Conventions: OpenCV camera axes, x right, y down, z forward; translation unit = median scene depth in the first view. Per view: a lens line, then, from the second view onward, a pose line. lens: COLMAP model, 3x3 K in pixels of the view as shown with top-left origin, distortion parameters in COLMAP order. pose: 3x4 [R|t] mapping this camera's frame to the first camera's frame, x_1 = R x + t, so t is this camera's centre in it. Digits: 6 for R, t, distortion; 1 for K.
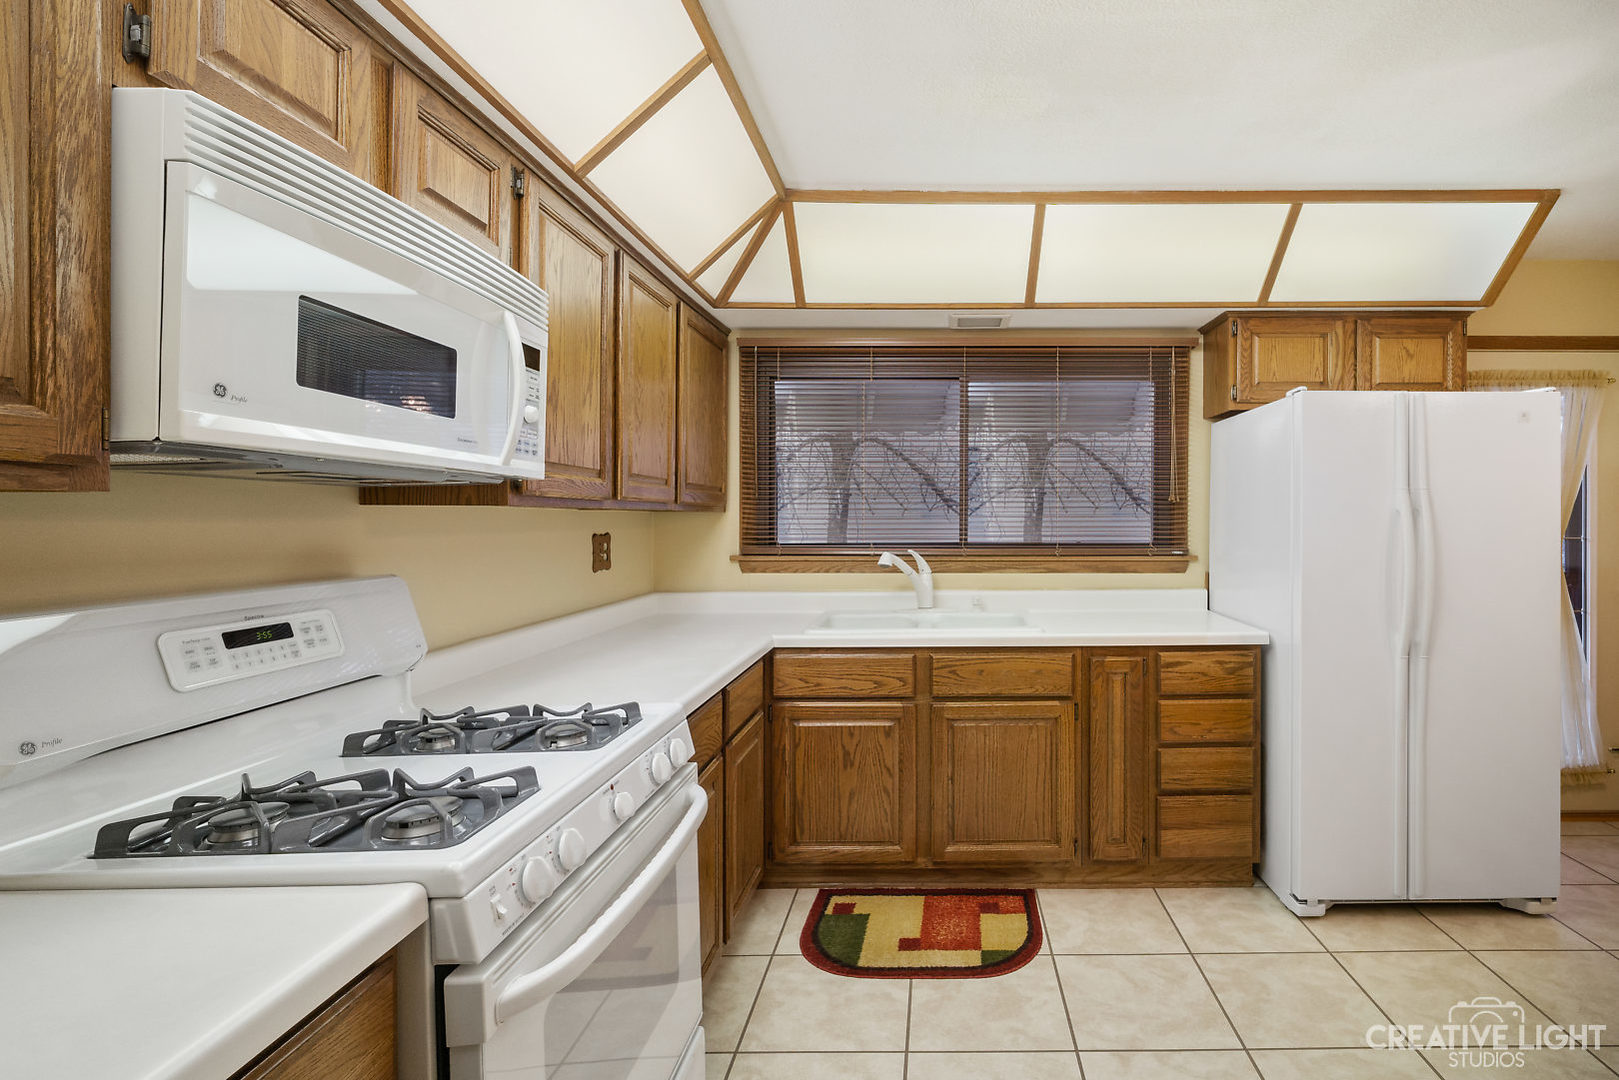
lens RADIAL K [[750.9, 0, 868.3], [0, 750.9, 518.0], [0, 0, 1]] dist [-0.001508, -0.000328]
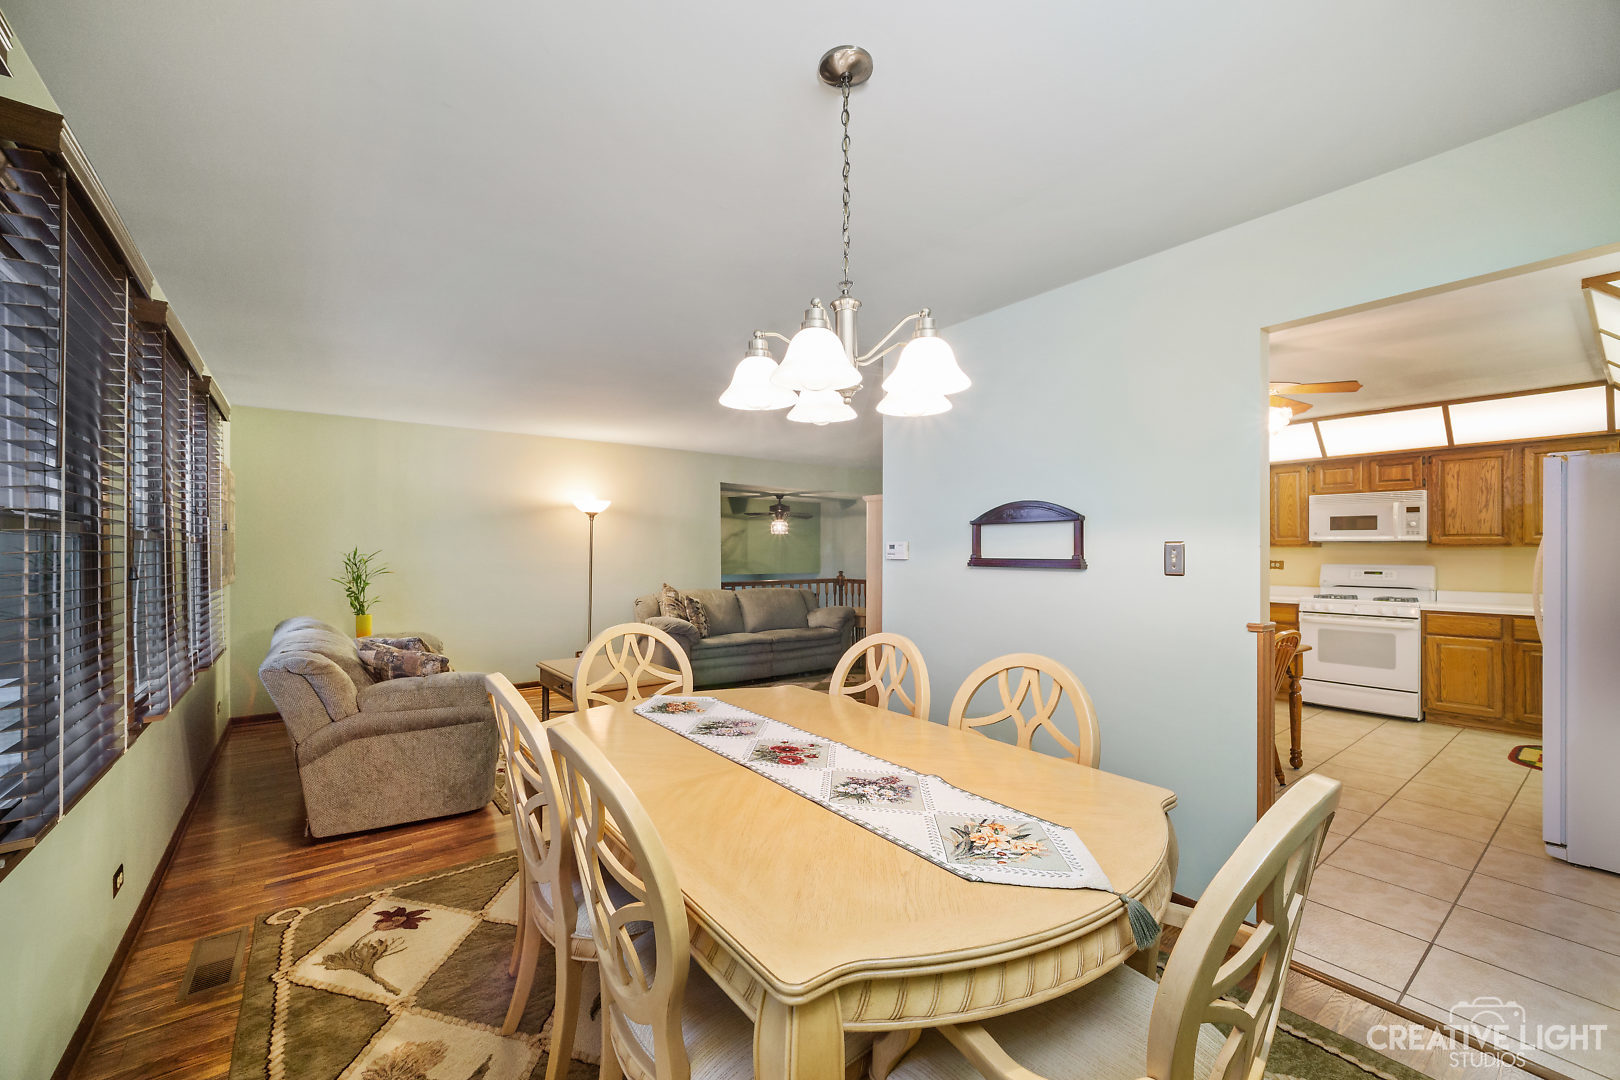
lens RADIAL K [[645.7, 0, 805.2], [0, 645.7, 549.5], [0, 0, 1]] dist [0.003048, 0.000170]
pose [[-0.792950, -0.002492, -0.609282, 2.537980], [-0.003773, 0.999993, 0.000821, 0.001615], [0.609276, 0.002950, -0.792953, 1.076068]]
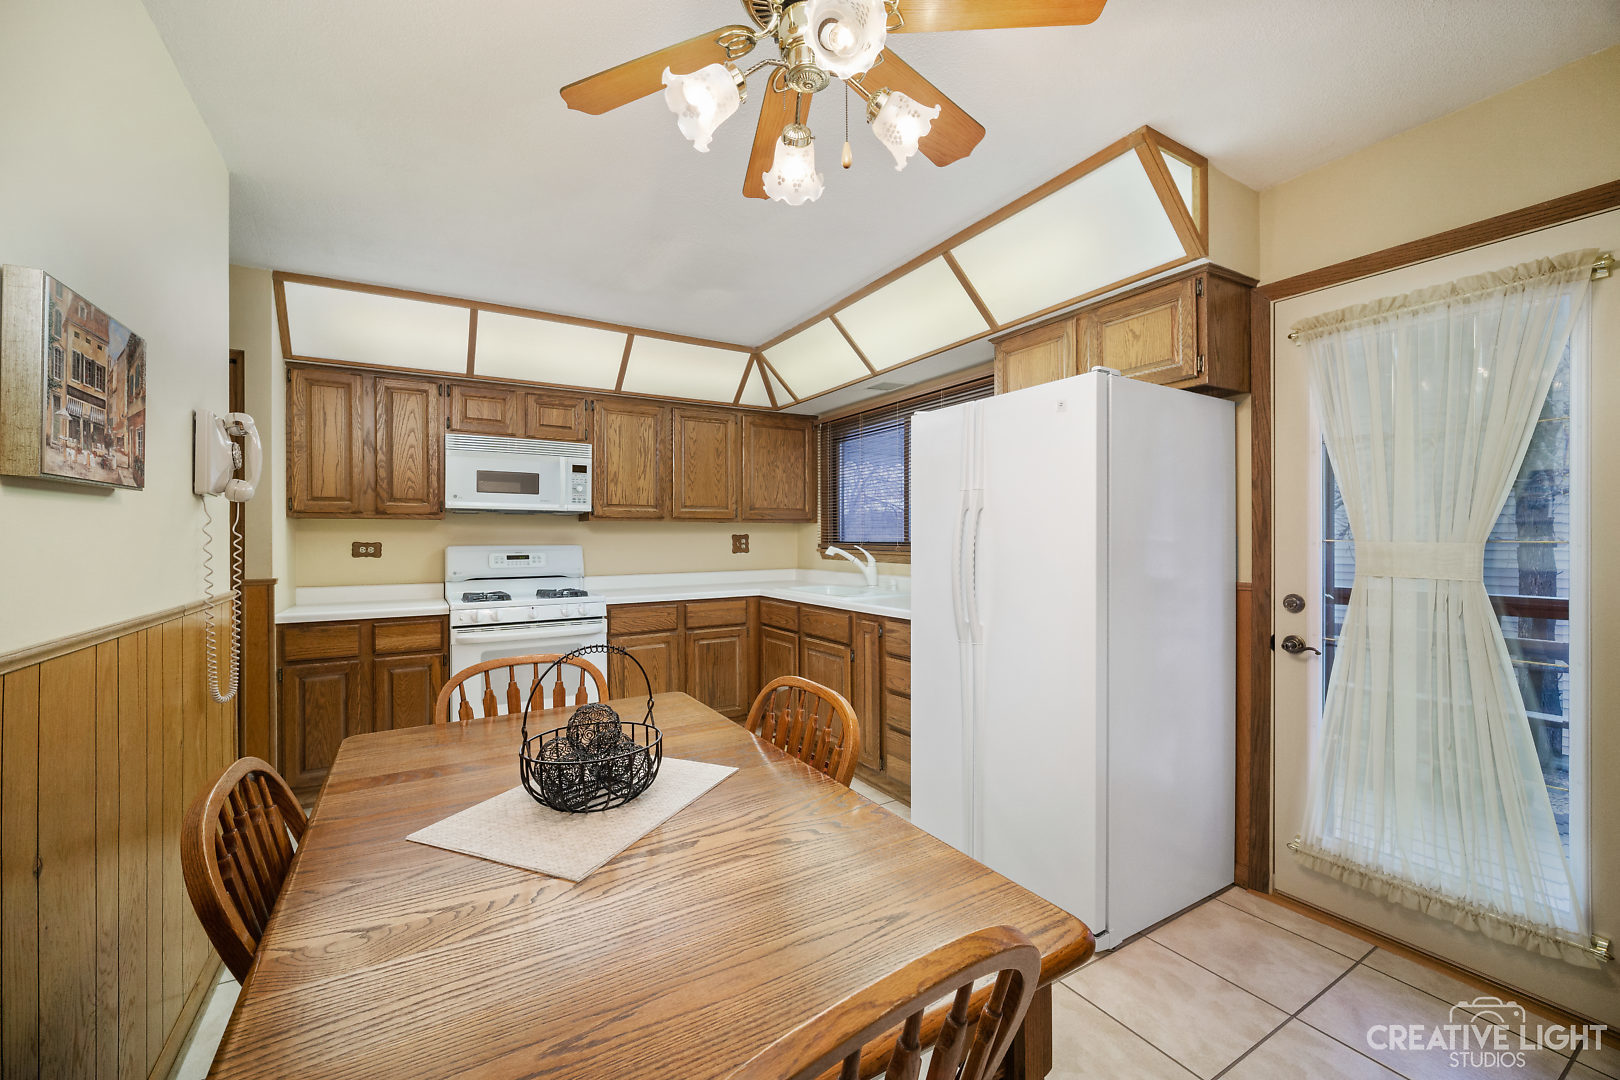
lens RADIAL K [[645.7, 0, 806.9], [0, 645.7, 538.3], [0, 0, 1]] dist [0.003048, 0.000170]
pose [[0.522607, 0.001633, -0.852572, 1.300193], [0.000253, 0.999998, 0.002071, 0.028162], [0.852574, -0.001298, 0.522605, 0.274330]]
